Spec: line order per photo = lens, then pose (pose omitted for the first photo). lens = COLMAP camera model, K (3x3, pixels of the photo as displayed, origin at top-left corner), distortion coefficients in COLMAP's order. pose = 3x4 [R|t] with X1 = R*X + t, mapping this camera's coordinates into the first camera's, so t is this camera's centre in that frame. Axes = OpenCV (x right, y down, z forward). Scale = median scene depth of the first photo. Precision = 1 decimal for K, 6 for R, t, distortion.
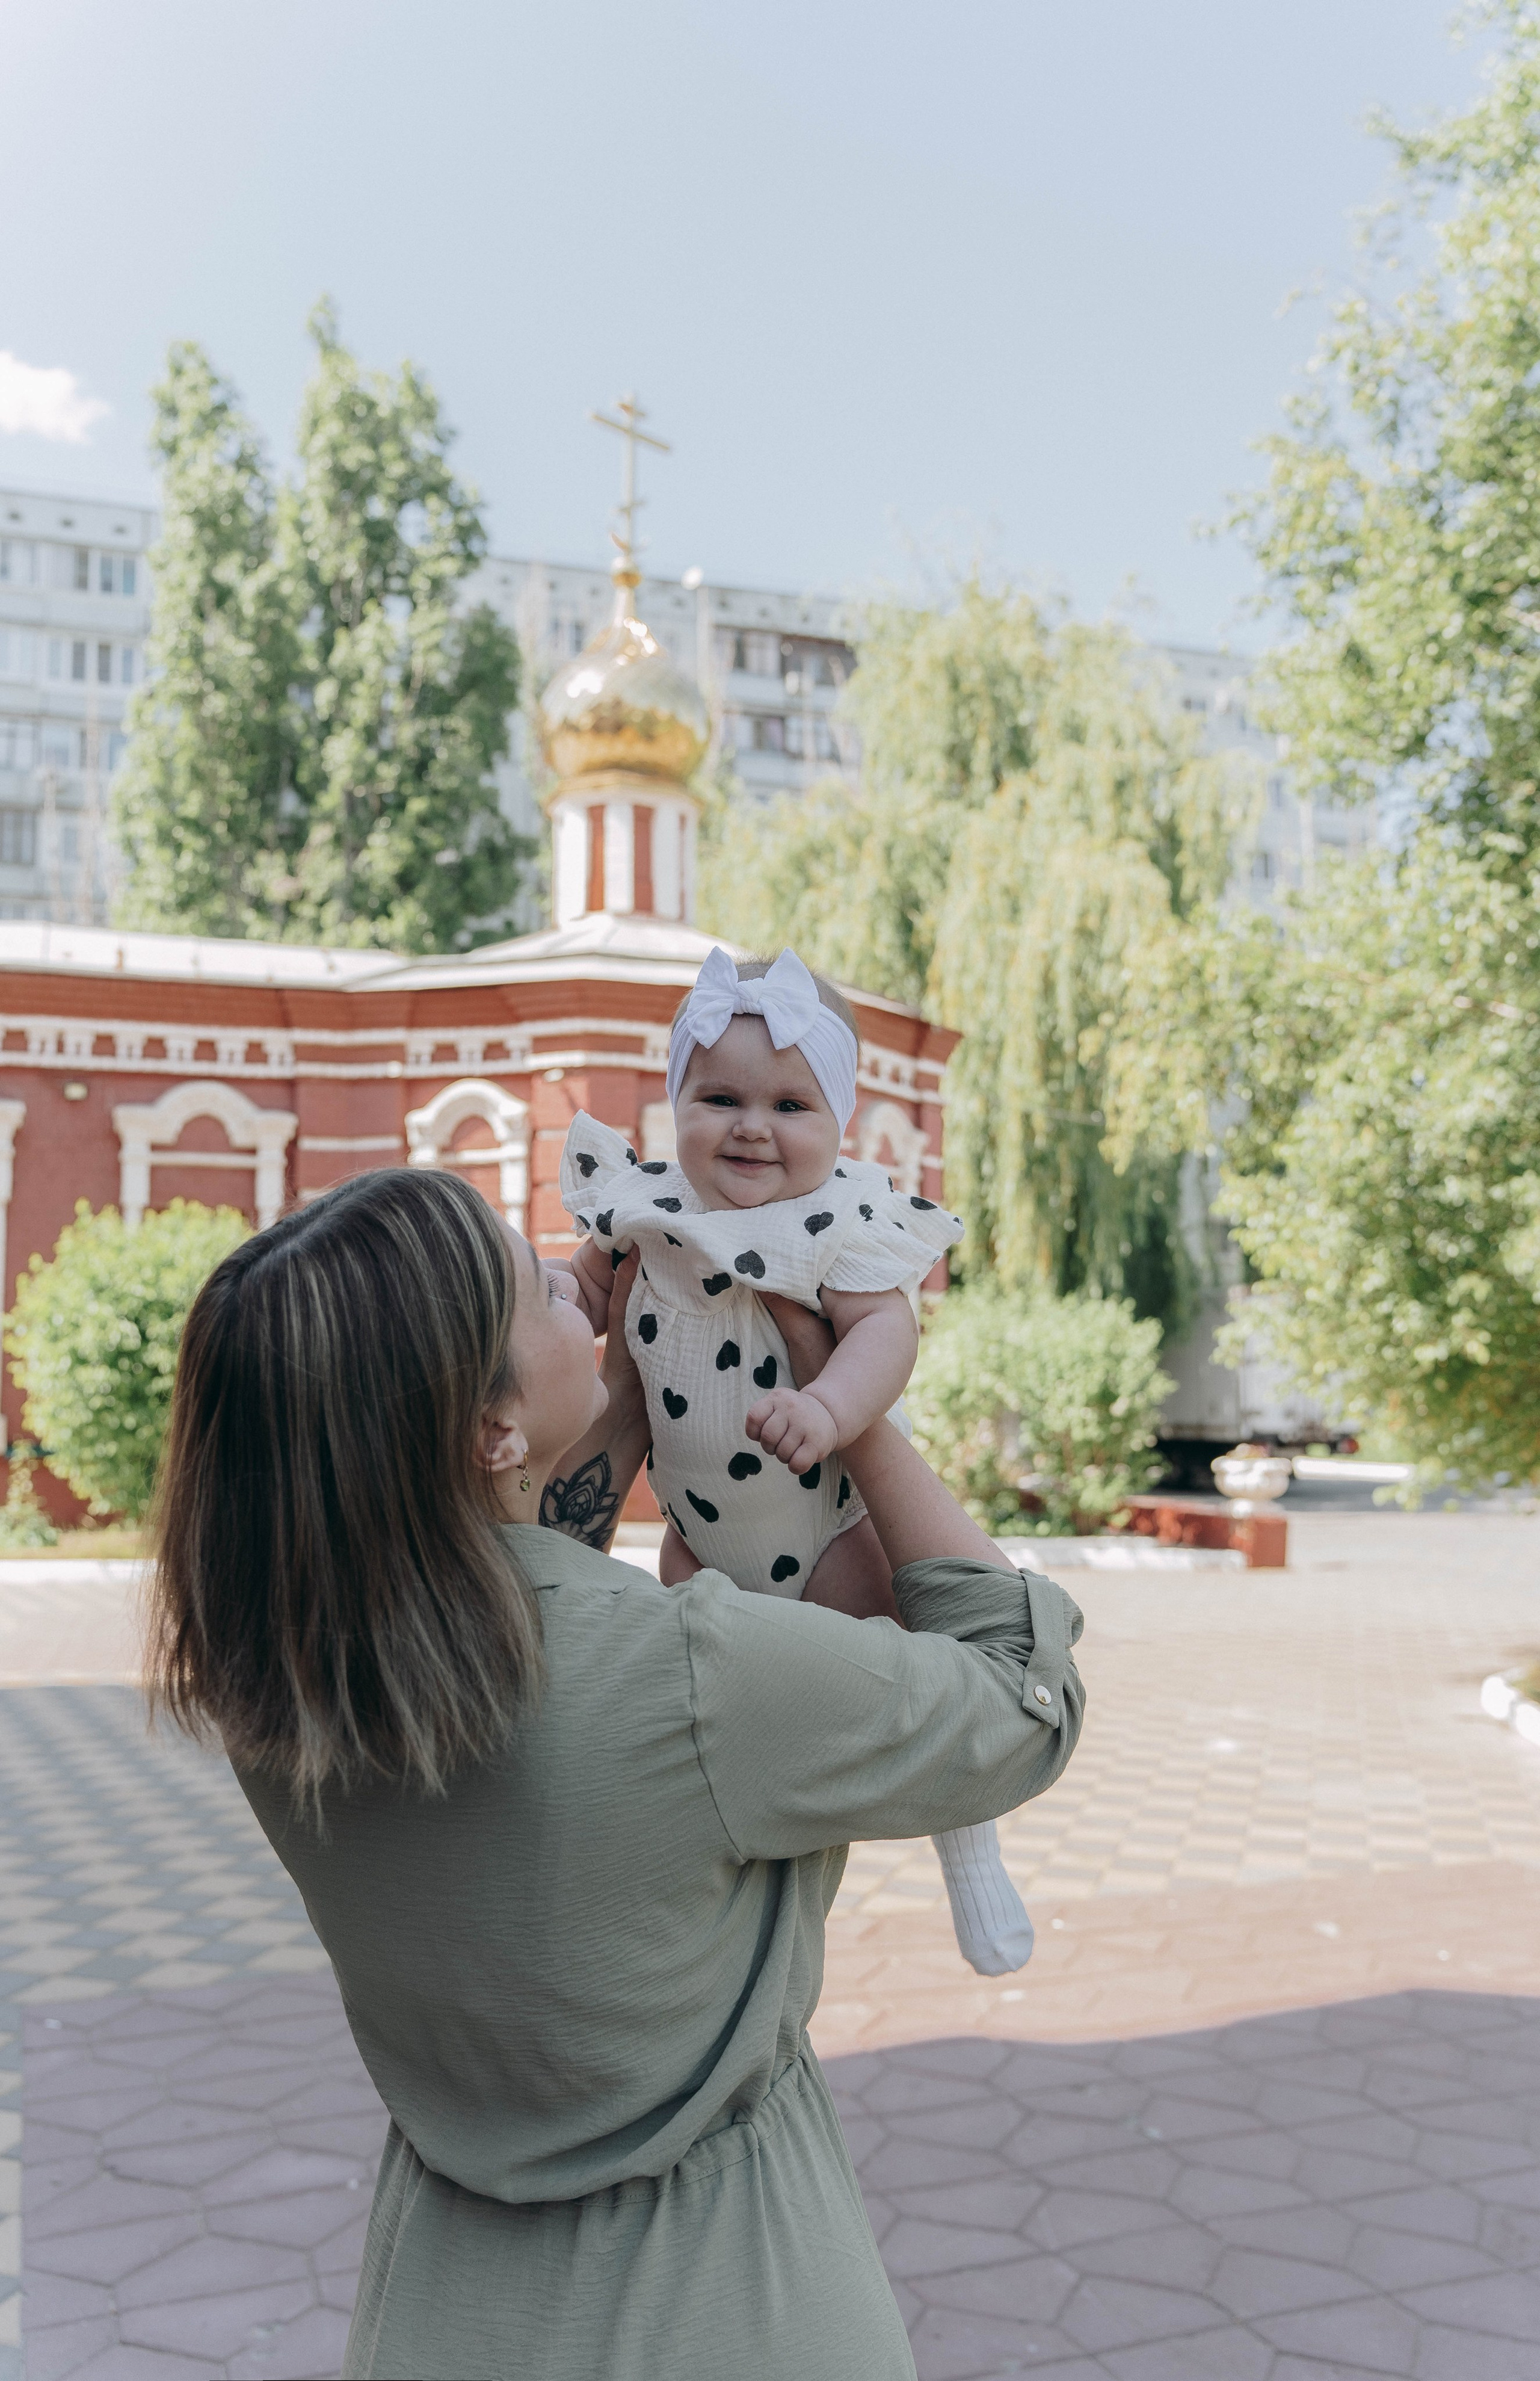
lens RADIAL K [[1928.4, 0, 790.0], [0, 1928.4, 1194.3], [0, 0, 1]] dist [0.003331, 0.008925]
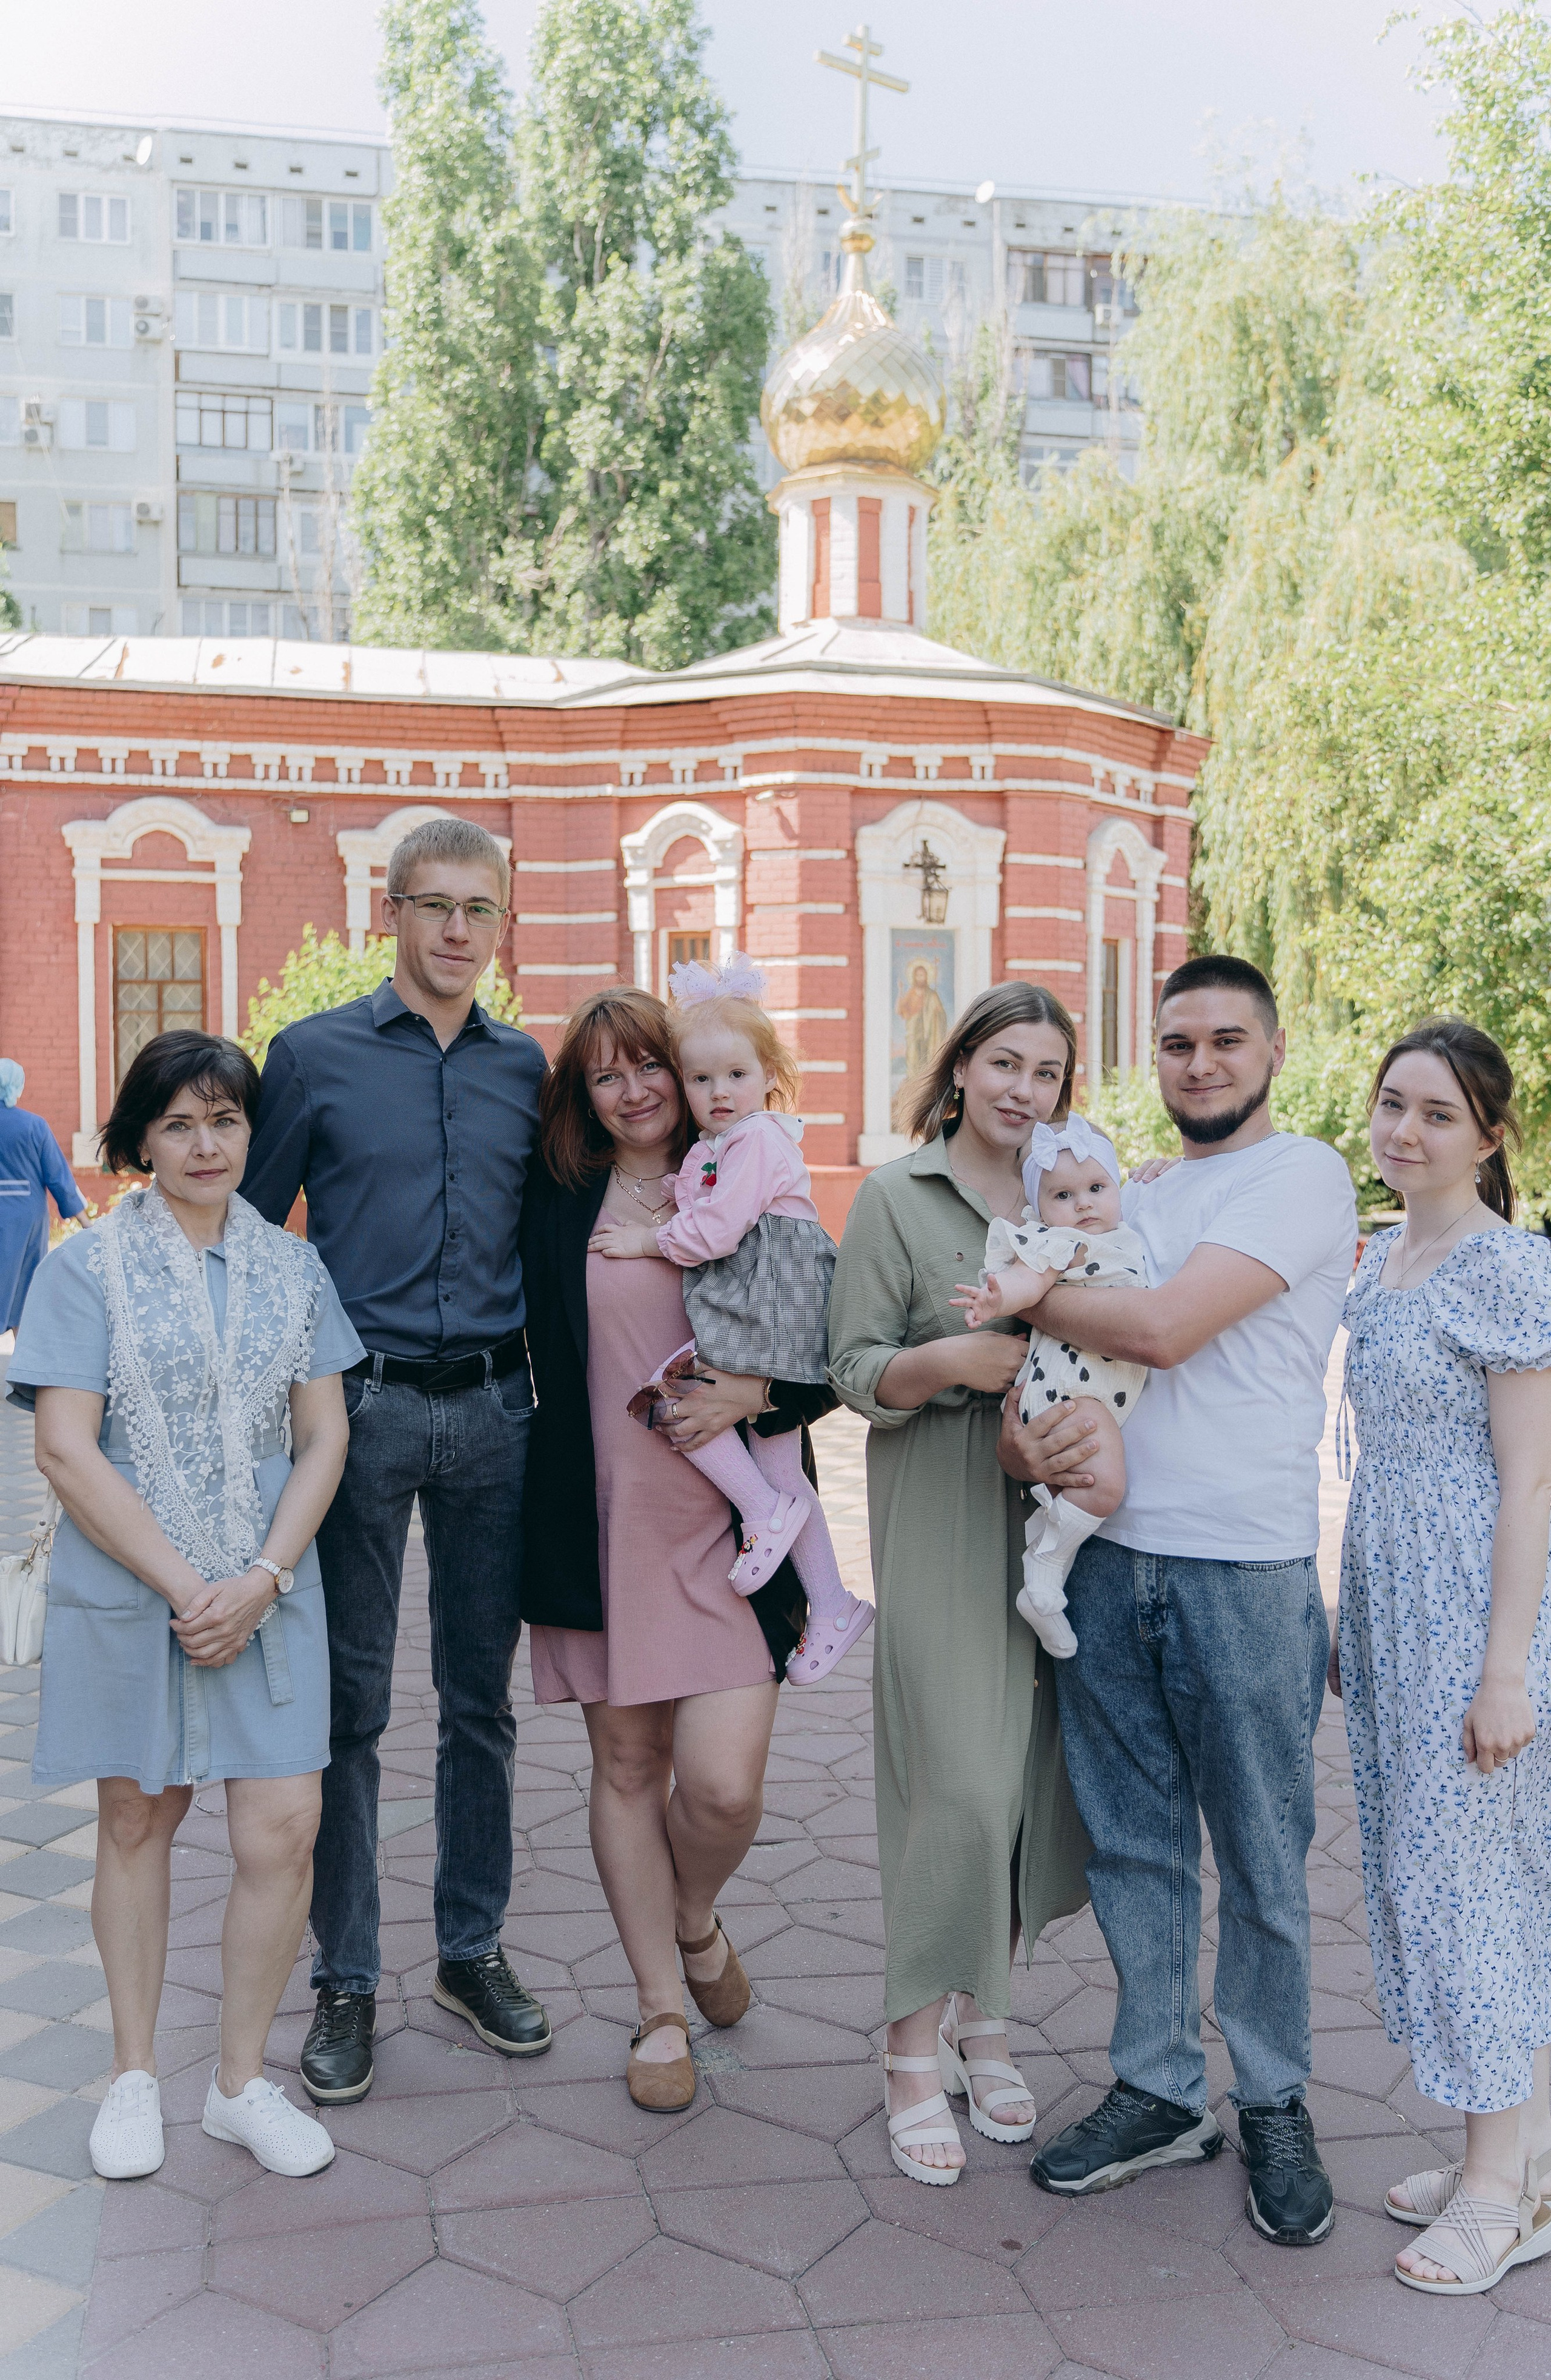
lens RADIAL K [[2195.0, 0, 783.3], [0, 2195.0, 1211.7], [0, 0, 1]] dist [0.014072, -0.003003]
pose [[0.987208, 0.019896, -0.158190, 0.065501], [0.002217, 0.990374, 0.138397, -0.006472], [0.159421, -0.136978, 0.977662, -0.113651]]
